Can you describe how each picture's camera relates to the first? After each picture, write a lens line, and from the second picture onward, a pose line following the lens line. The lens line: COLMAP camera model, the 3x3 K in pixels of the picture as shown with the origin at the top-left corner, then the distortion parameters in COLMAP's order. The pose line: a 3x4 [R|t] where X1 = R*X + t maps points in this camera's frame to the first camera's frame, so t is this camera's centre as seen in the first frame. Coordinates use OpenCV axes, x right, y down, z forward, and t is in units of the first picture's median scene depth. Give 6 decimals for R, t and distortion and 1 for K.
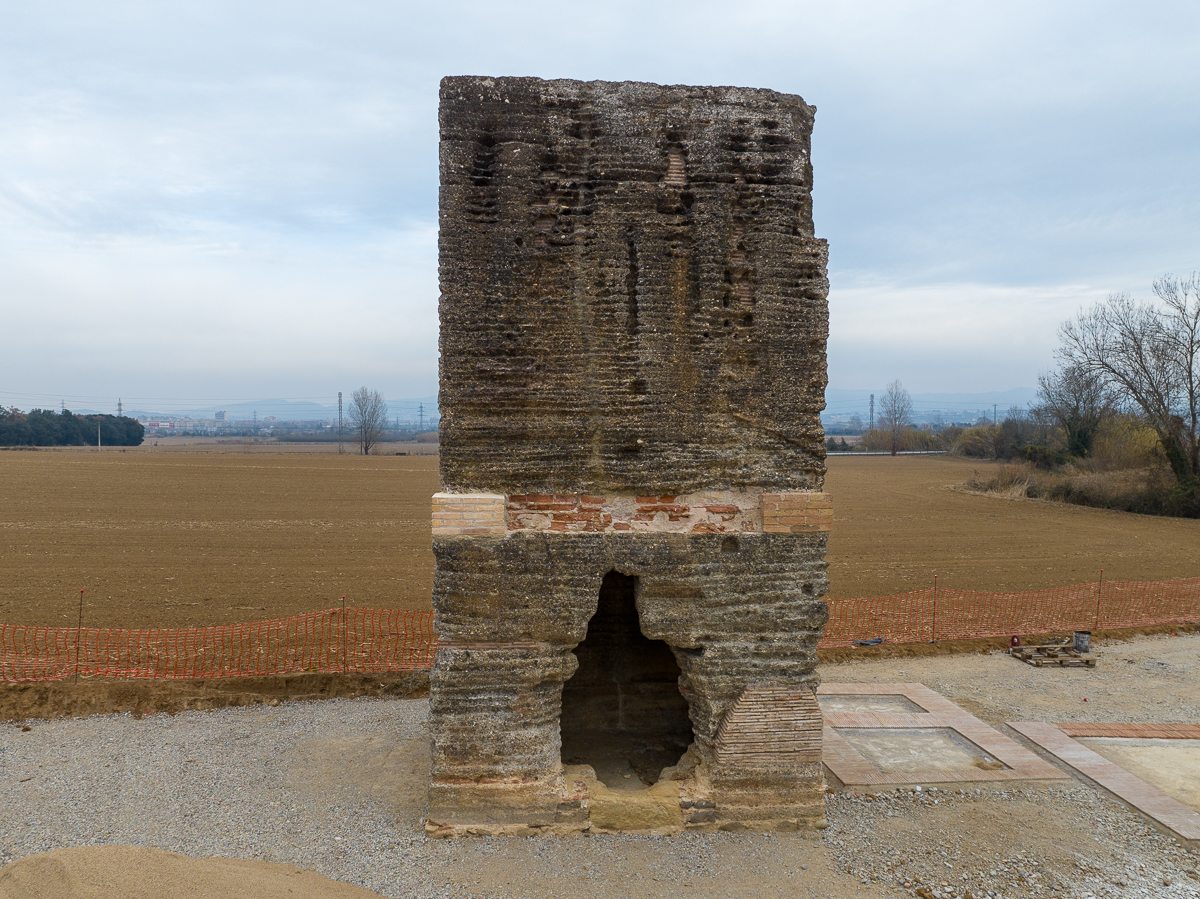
lens RADIAL K [[902.2, 0, 562.4], [0, 902.2, 459.6], [0, 0, 1]] dist [-0.032958, -0.004763]
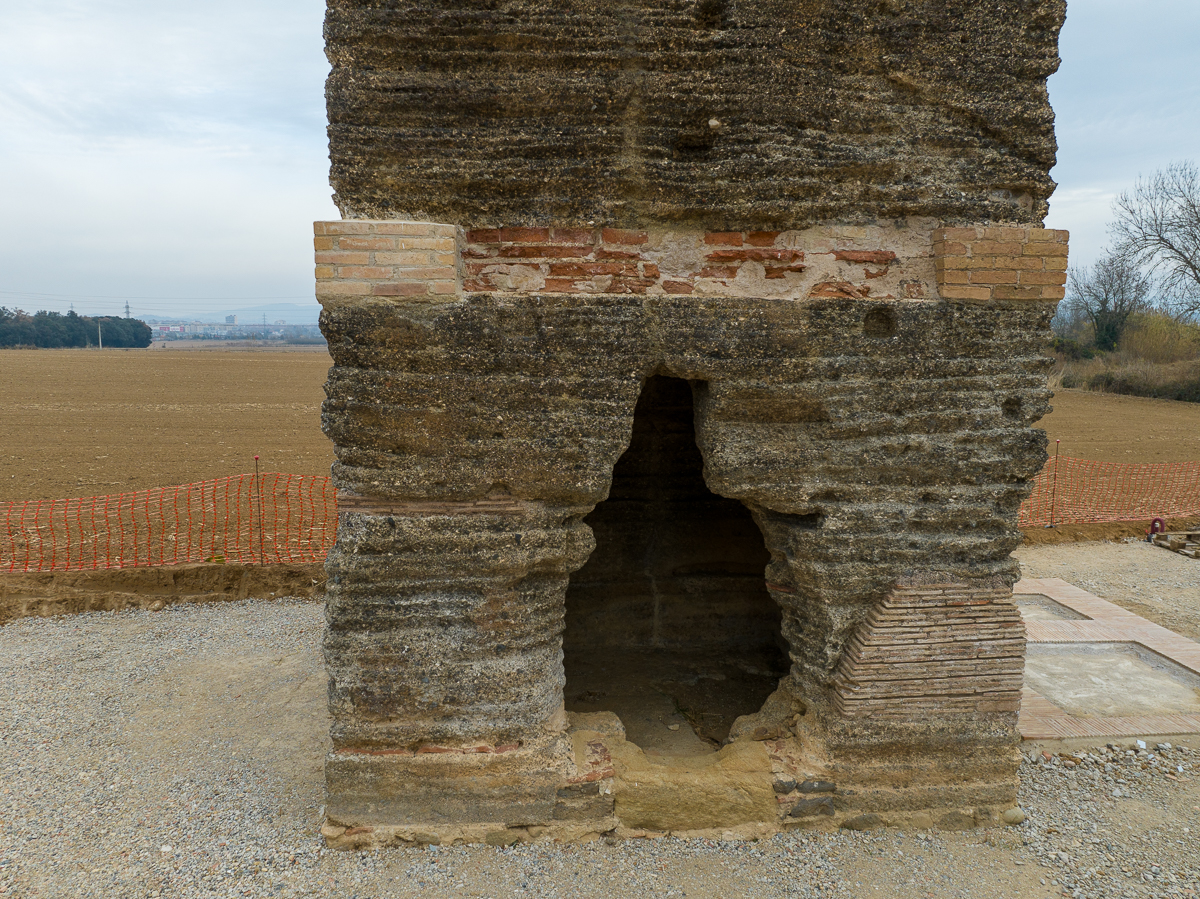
lens RADIAL K [[877.7, 0, 572.5], [0, 877.7, 448.9], [0, 0, 1]] dist [-0.040477, 0.006337]
pose [[0.999999, -0.000041, 0.001172, 0.002957], [-0.000069, 0.995639, 0.093287, 0.120928], [-0.001170, -0.093287, 0.995639, 0.474288]]
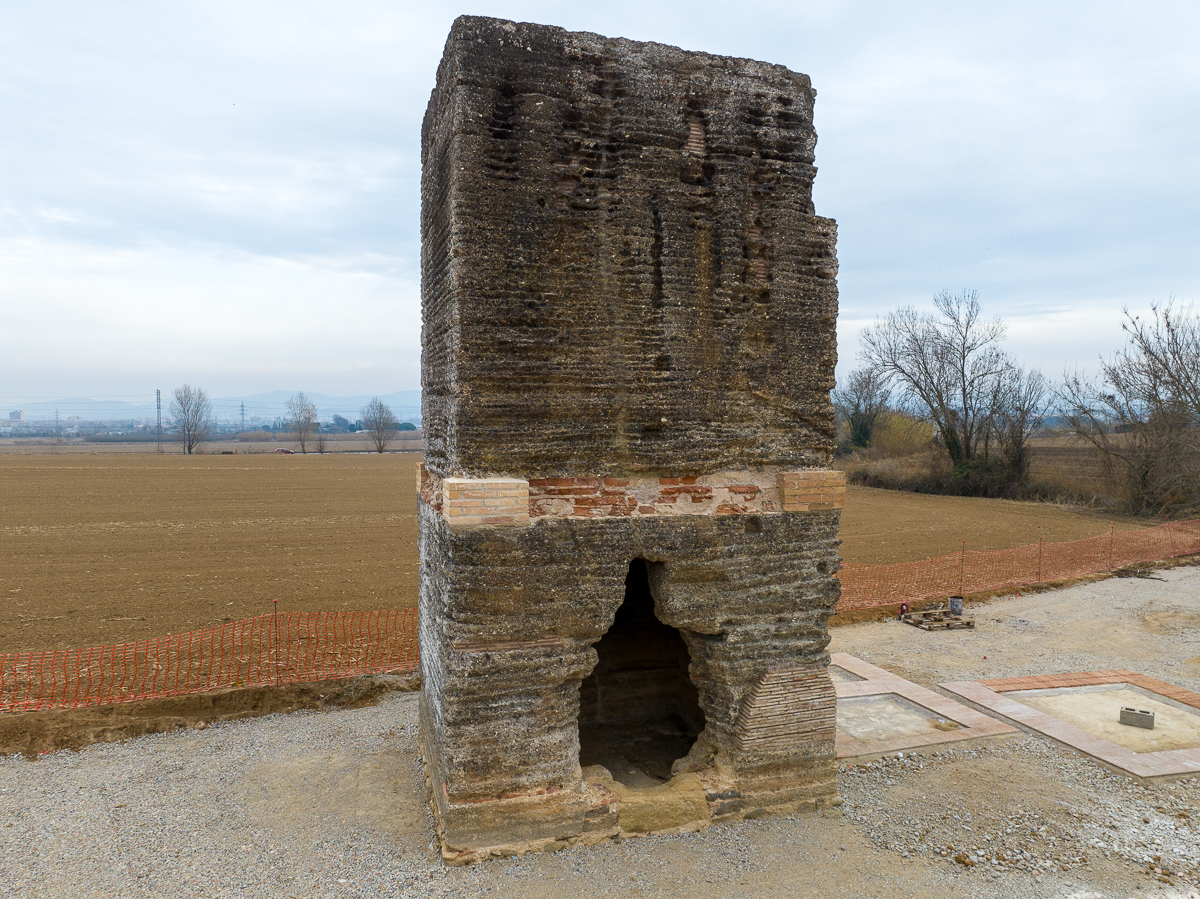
lens RADIAL K [[849.0, 0, 594.7], [0, 849.0, 445.1], [0, 0, 1]] dist [-0.037094, -0.000820]
pose [[0.969548, -0.010600, 0.244671, -0.203589], [0.013784, 0.999841, -0.011302, 0.015391], [-0.244512, 0.014331, 0.969540, 0.148583]]
